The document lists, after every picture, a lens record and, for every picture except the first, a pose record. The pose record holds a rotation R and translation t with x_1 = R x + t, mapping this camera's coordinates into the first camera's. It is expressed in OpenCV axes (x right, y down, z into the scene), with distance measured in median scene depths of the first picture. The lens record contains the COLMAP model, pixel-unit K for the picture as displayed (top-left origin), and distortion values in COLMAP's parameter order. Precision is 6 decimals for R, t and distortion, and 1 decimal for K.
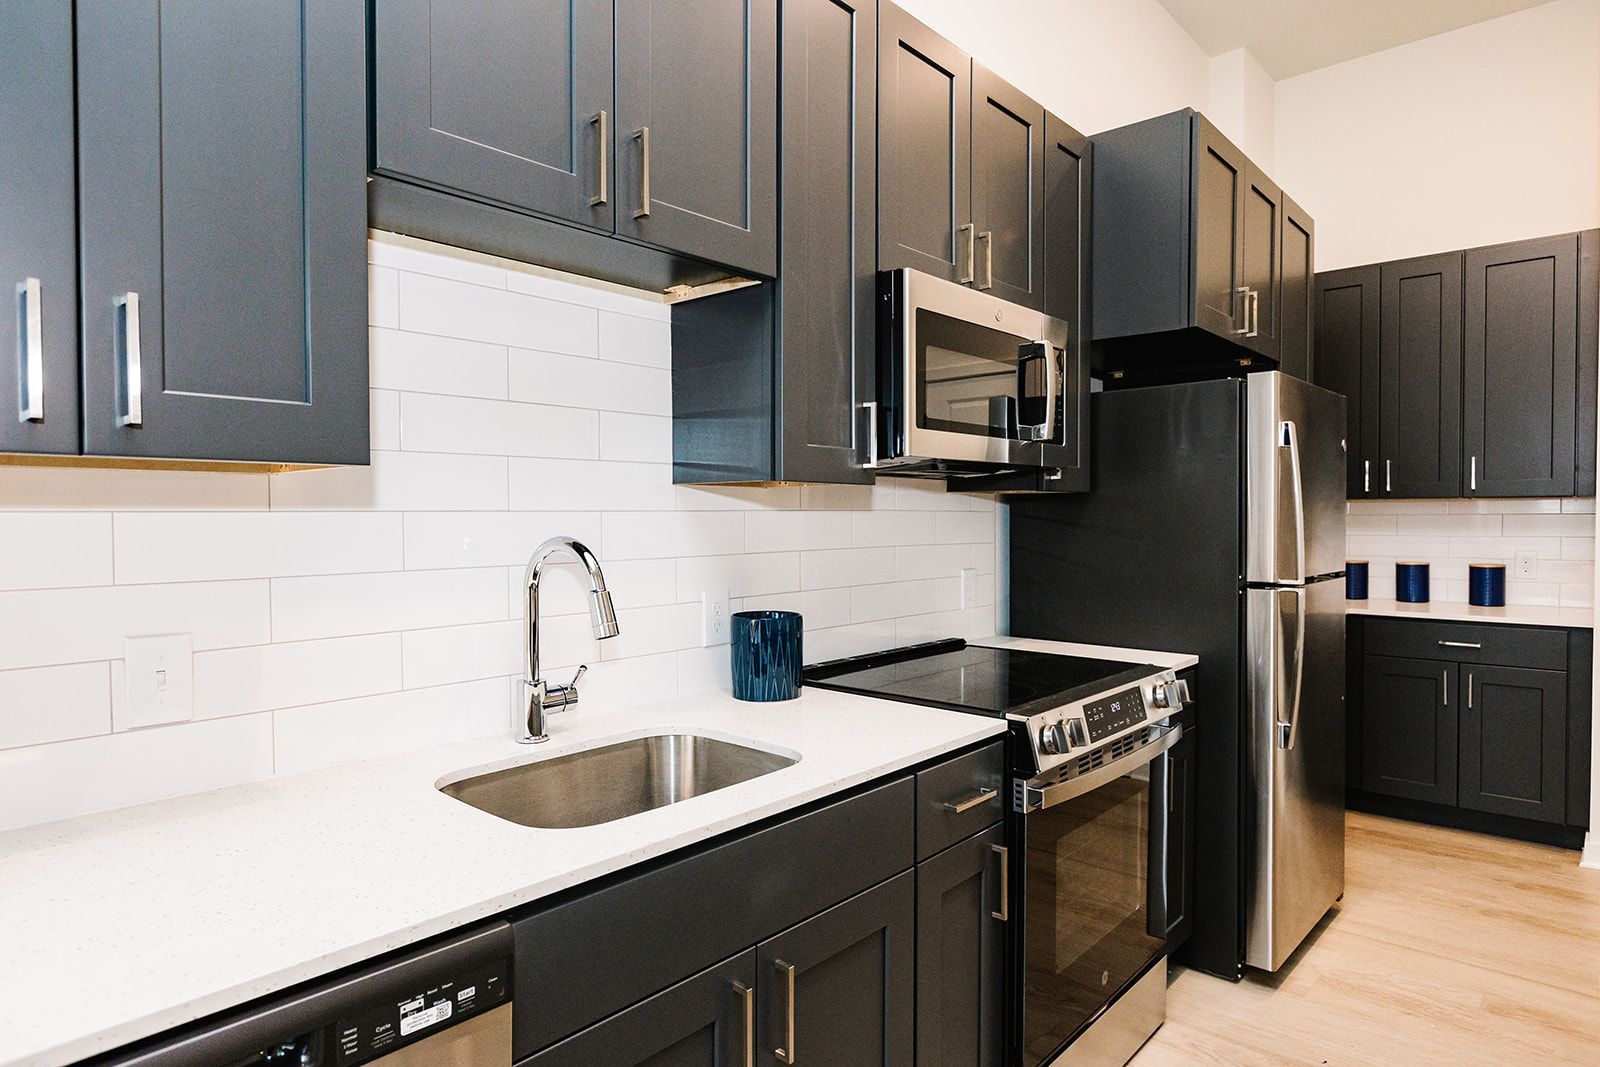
lens RADIAL K [[895.0, 0, 800.0], [0, 895.0, 533.5], [0, 0, 1]] dist [-0.001099, -0.000063]
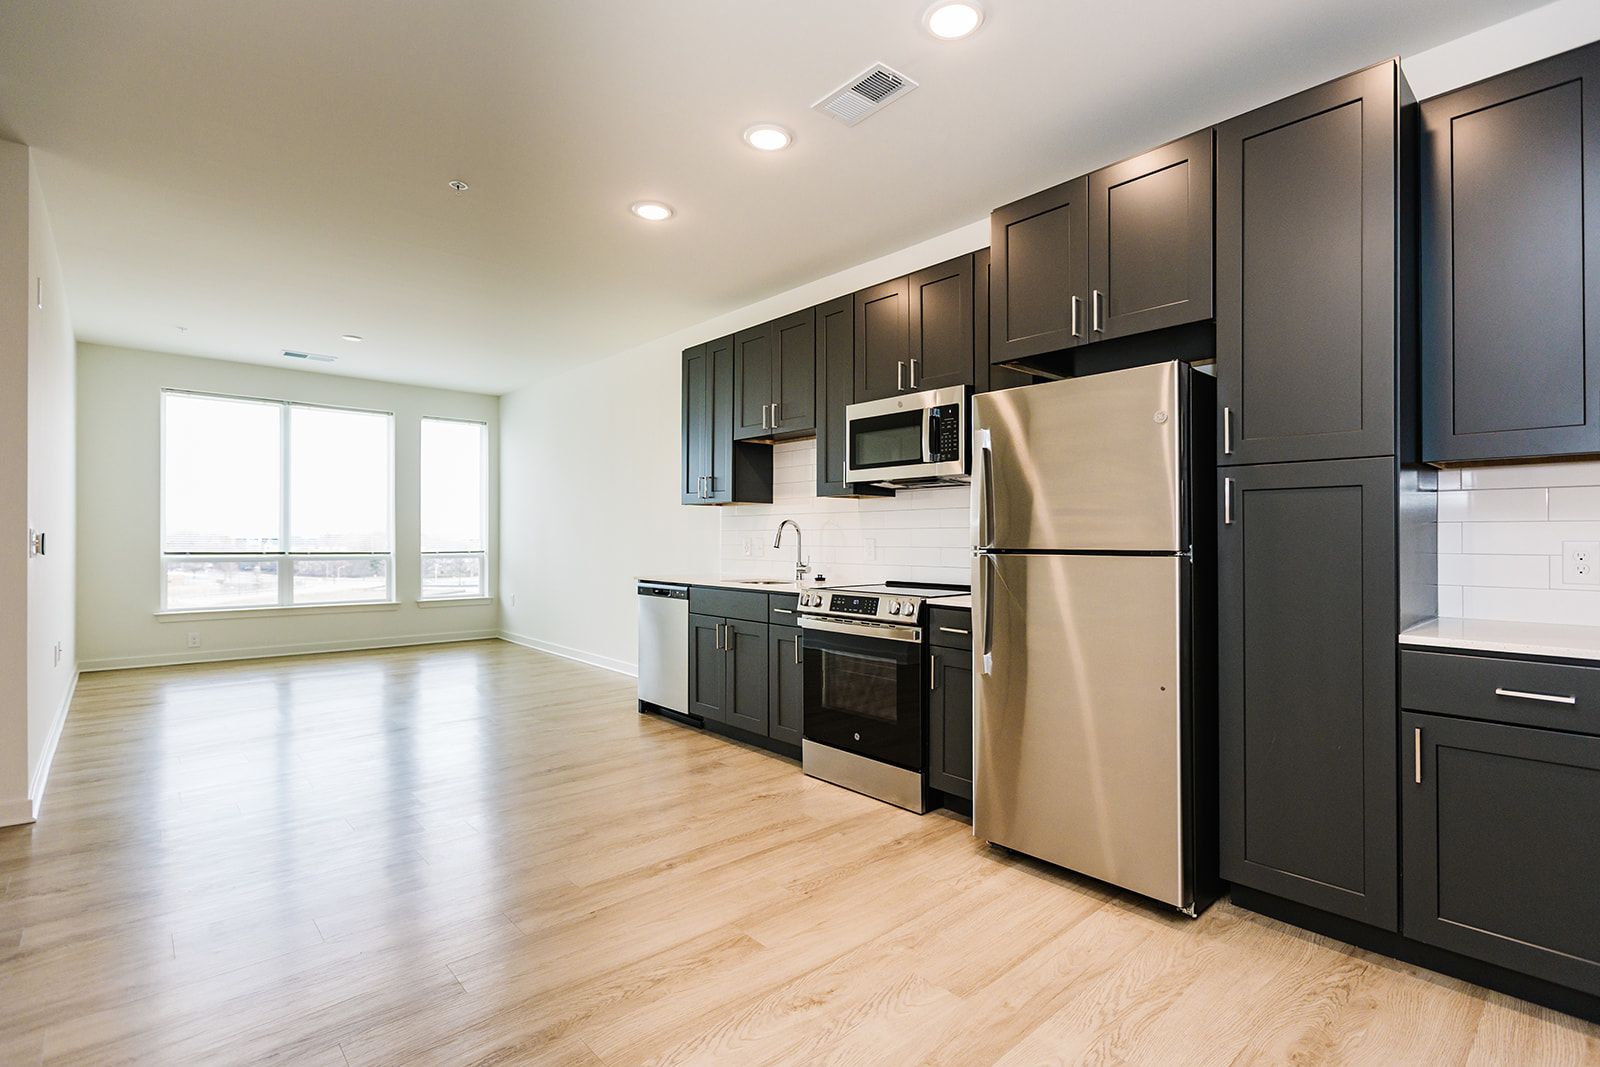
lens RADIAL K [[710.8, 0, 800.0], [0, 710.8, 533.5], [0, 0, 1]] dist [0.017602, -0.000062]
pose [[-0.064275, -0.006789, -0.997909, 2.015347], [-0.016909, 0.999841, -0.005713, 0.057997], [0.997789, 0.016506, -0.064379, 0.990499]]
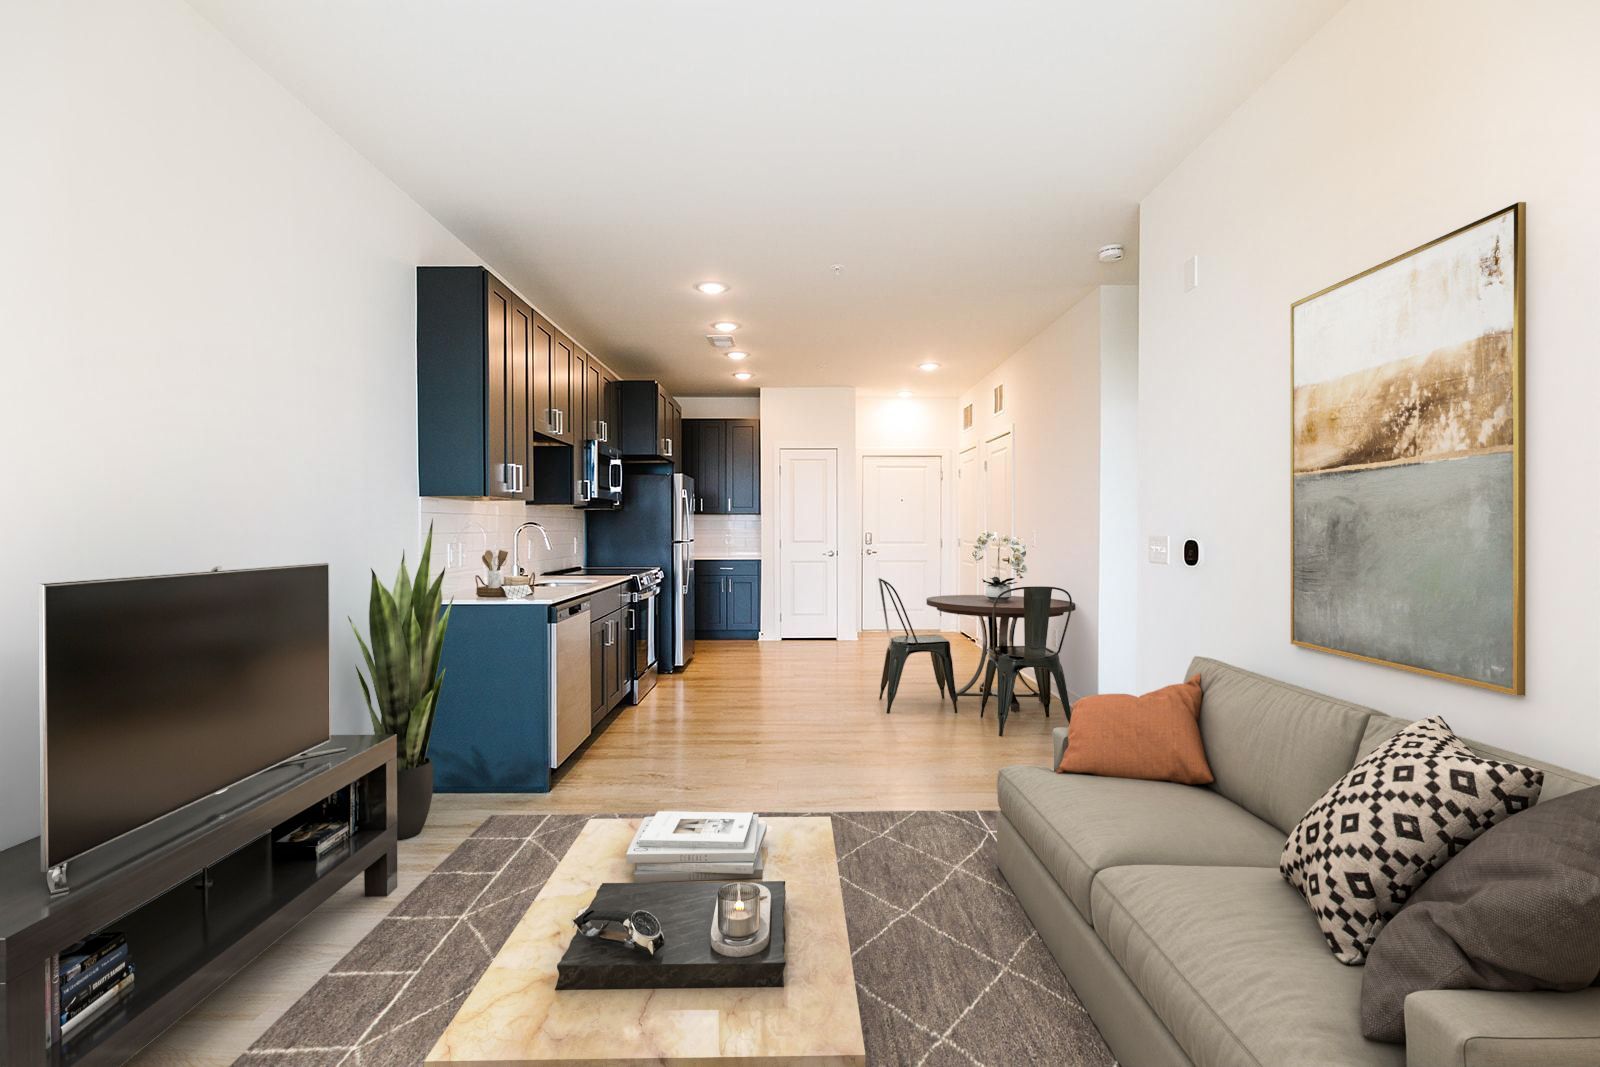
lens RADIAL K [[710.8, 0, 800.0], [0, 710.8, 533.5], [0, 0, 1]] dist [0.017602, -0.000062]
pose [[0.729234, -0.013027, 0.684141, -1.028141], [0.018856, 0.999822, -0.001061, 0.043866], [-0.684005, 0.013673, 0.729349, -1.298974]]
